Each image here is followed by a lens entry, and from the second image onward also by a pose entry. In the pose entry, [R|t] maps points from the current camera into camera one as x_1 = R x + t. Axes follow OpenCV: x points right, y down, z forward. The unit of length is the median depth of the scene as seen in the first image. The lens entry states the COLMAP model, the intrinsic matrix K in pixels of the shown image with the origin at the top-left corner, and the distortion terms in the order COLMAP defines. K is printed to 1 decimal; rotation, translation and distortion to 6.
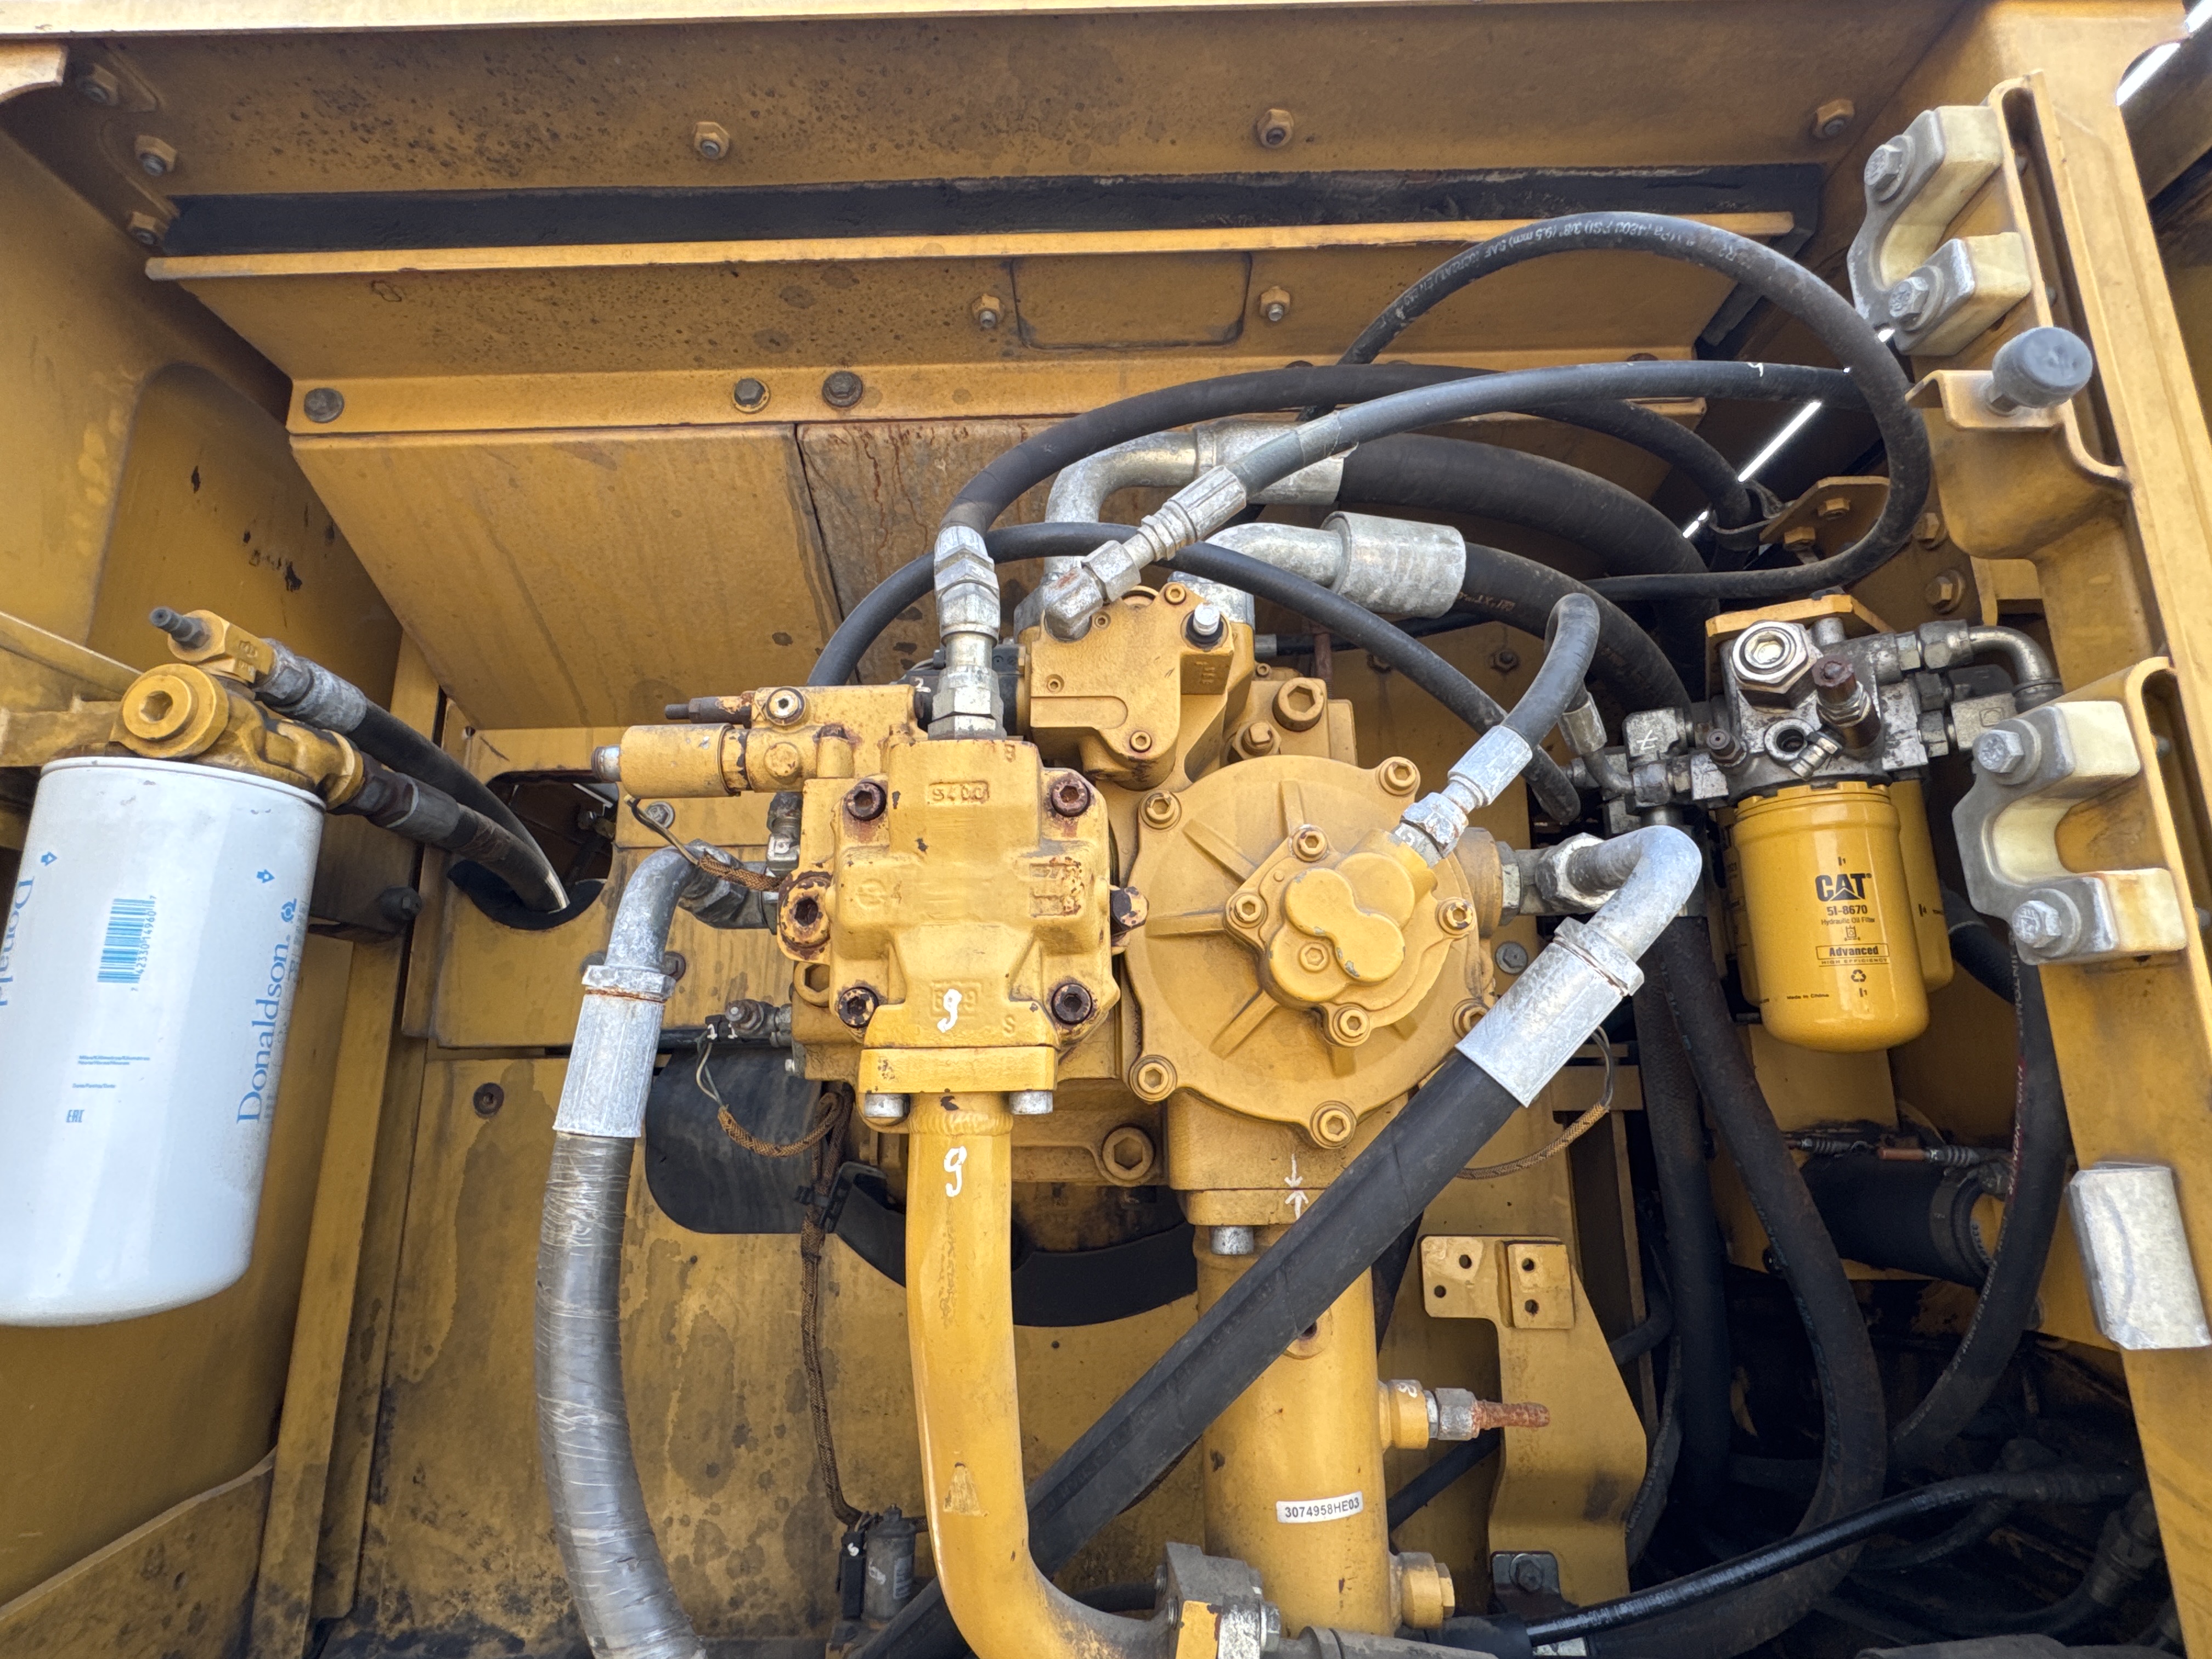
lens RADIAL K [[1087.0, 0, 1108.7], [0, 1087.0, 825.5], [0, 0, 1]] dist [-0.000834, -0.000001]
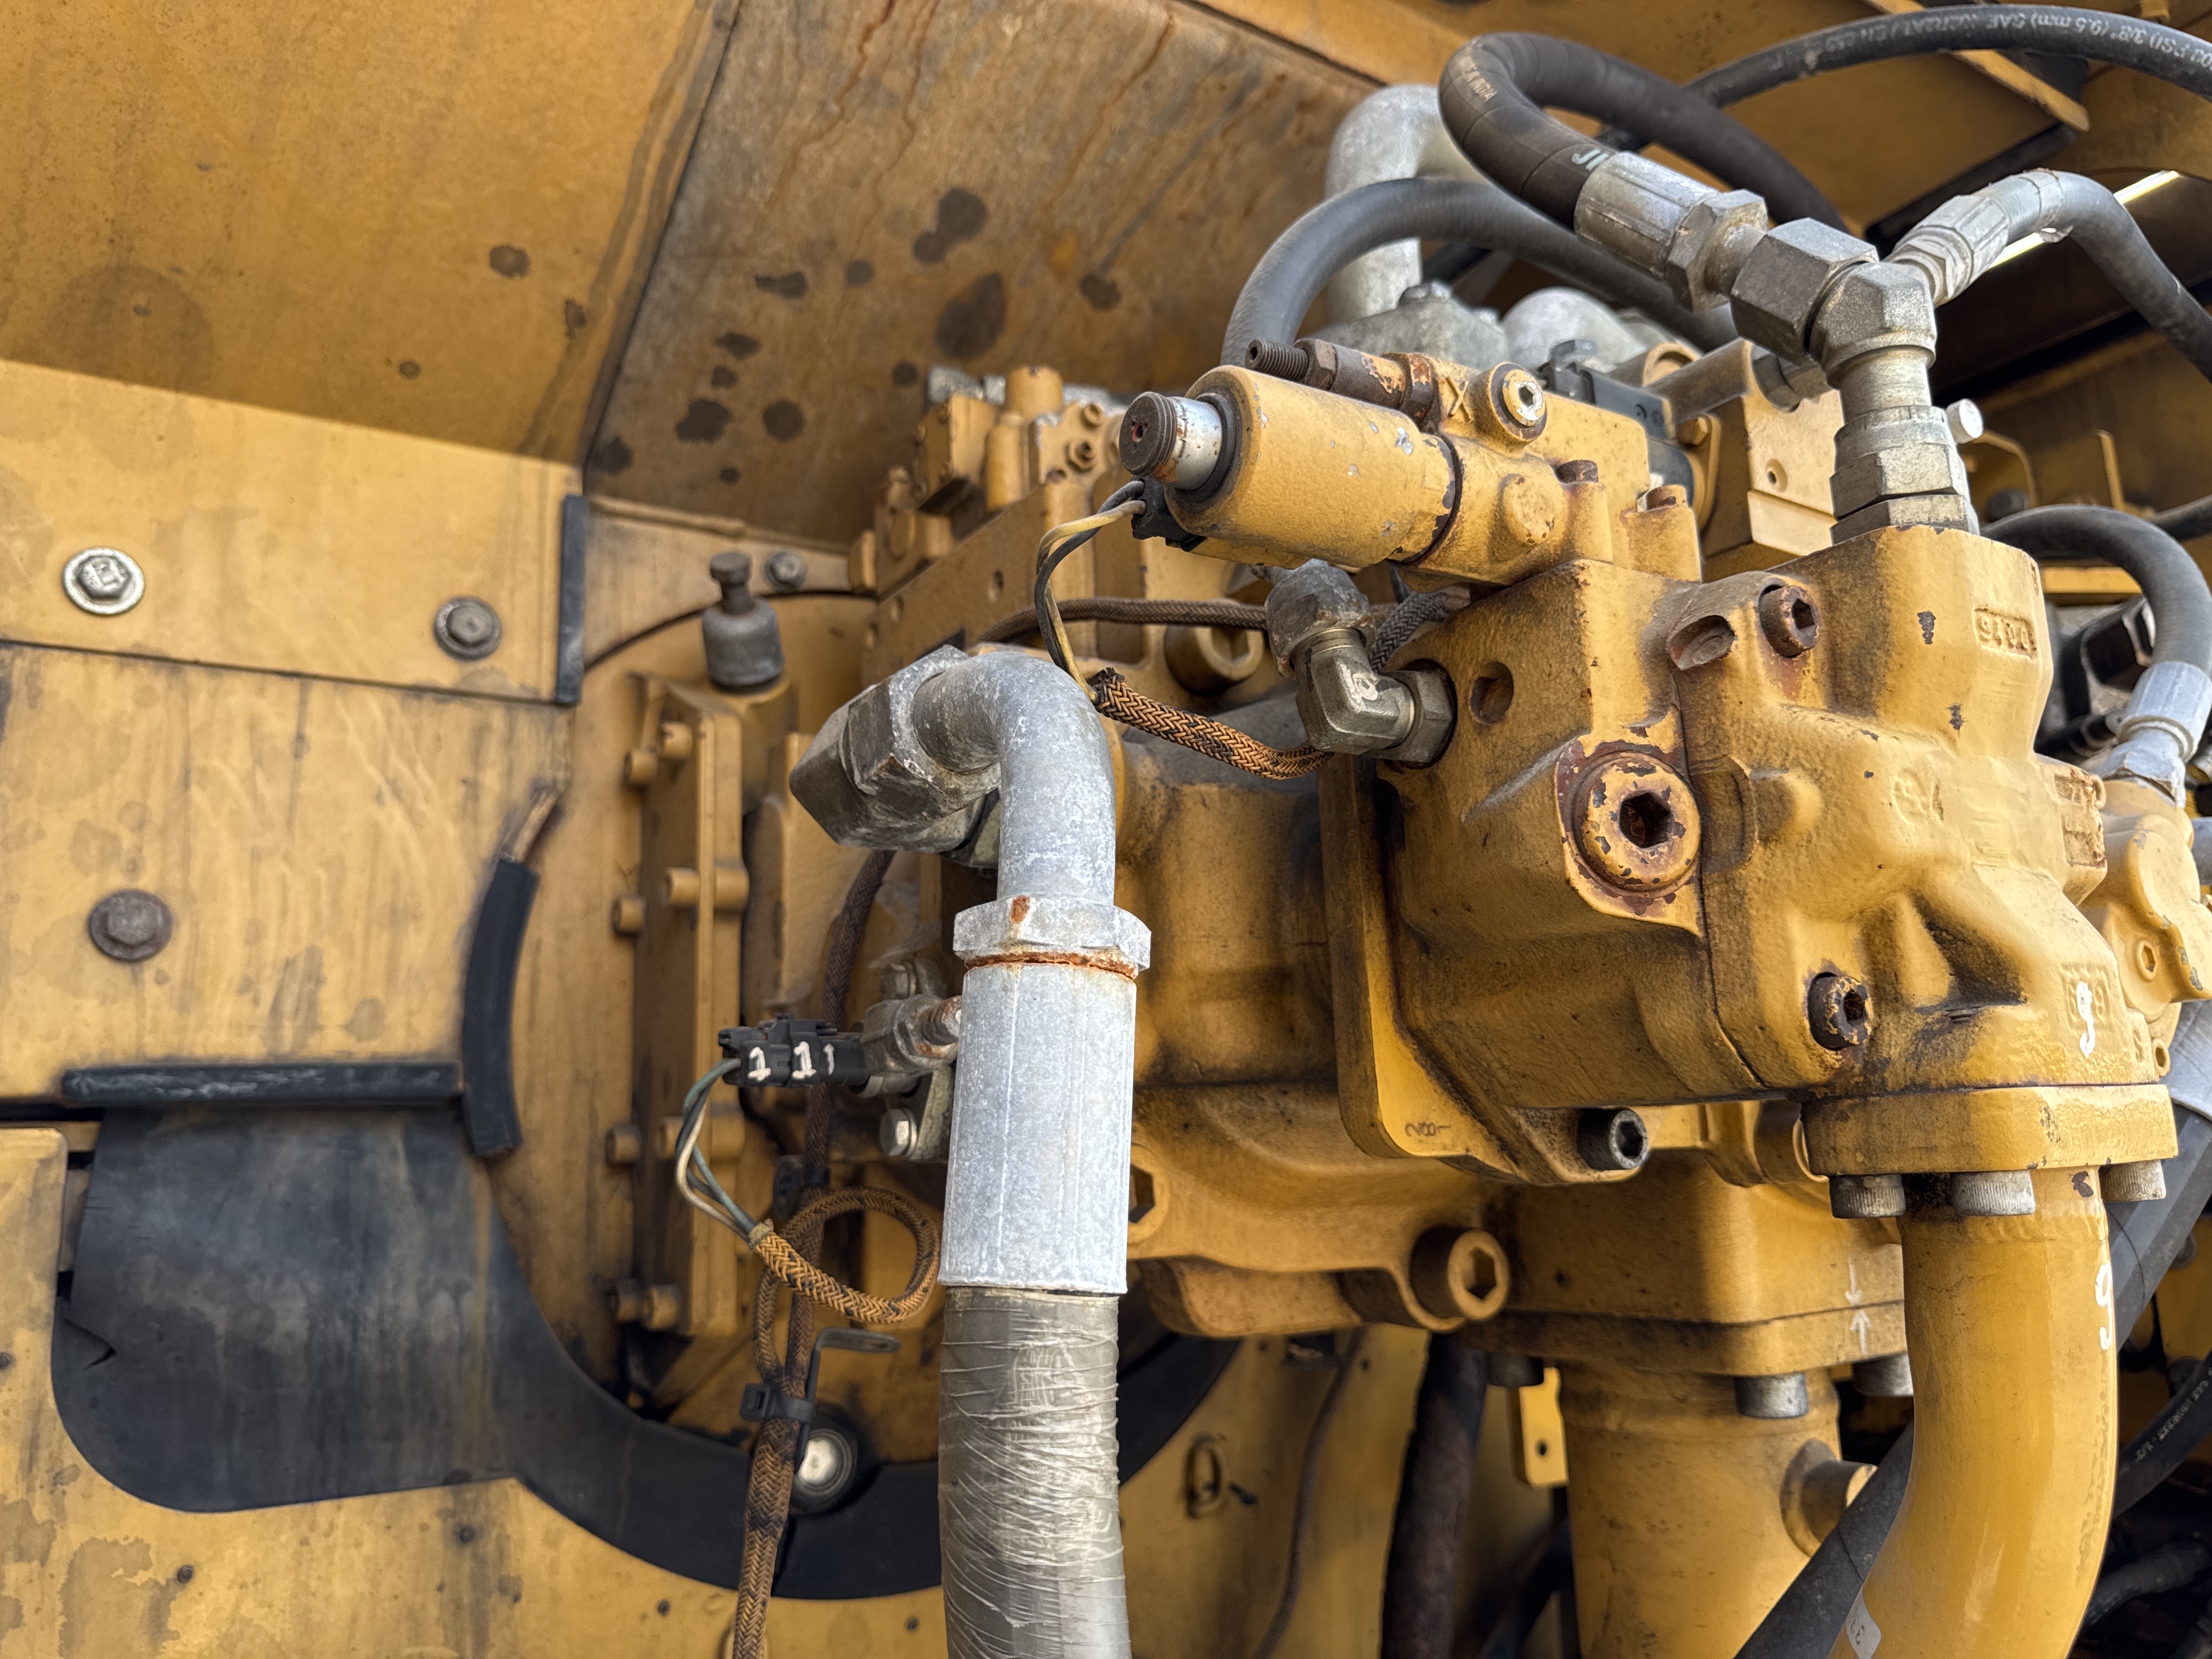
lens RADIAL K [[1576.8, 0, 1105.6], [0, 1576.8, 833.7], [0, 0, 1]] dist [0.026937, -0.035934]
pose [[0.838146, 0.092410, 0.537562, -0.443748], [-0.105235, 0.994424, -0.006869, 0.058933], [-0.535199, -0.050813, 0.843197, 0.259226]]
